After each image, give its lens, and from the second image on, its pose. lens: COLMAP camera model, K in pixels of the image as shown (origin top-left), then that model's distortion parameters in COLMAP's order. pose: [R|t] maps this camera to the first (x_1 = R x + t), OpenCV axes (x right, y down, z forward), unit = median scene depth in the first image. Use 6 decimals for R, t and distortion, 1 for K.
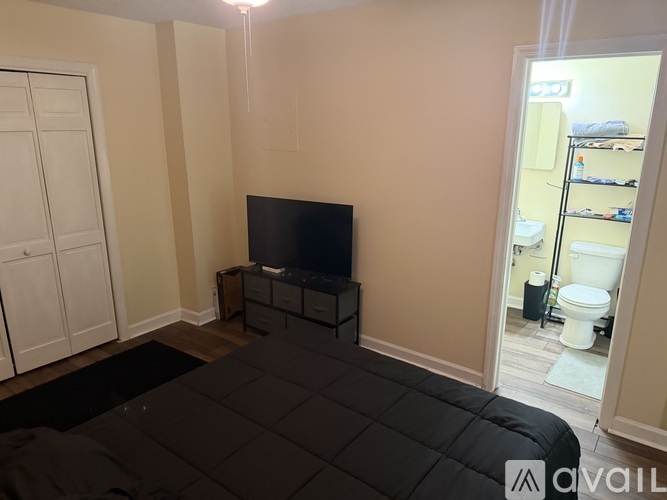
lens RADIAL K [[467.4, 0, 333.2], [0, 467.4, 250.5], [0, 0, 1]] dist [0.007699, -0.011420]
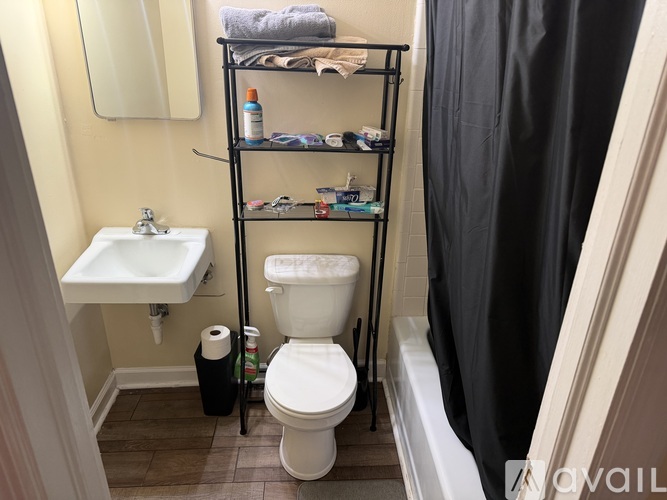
lens RADIAL K [[467.4, 0, 333.2], [0, 467.4, 250.3], [0, 0, 1]] dist [0.007699, -0.011420]
pose [[0.772468, -0.245758, 0.585573, 0.281745], [0.147673, 0.966322, 0.210748, -0.131374], [-0.617645, -0.076323, 0.782745, 0.575356]]
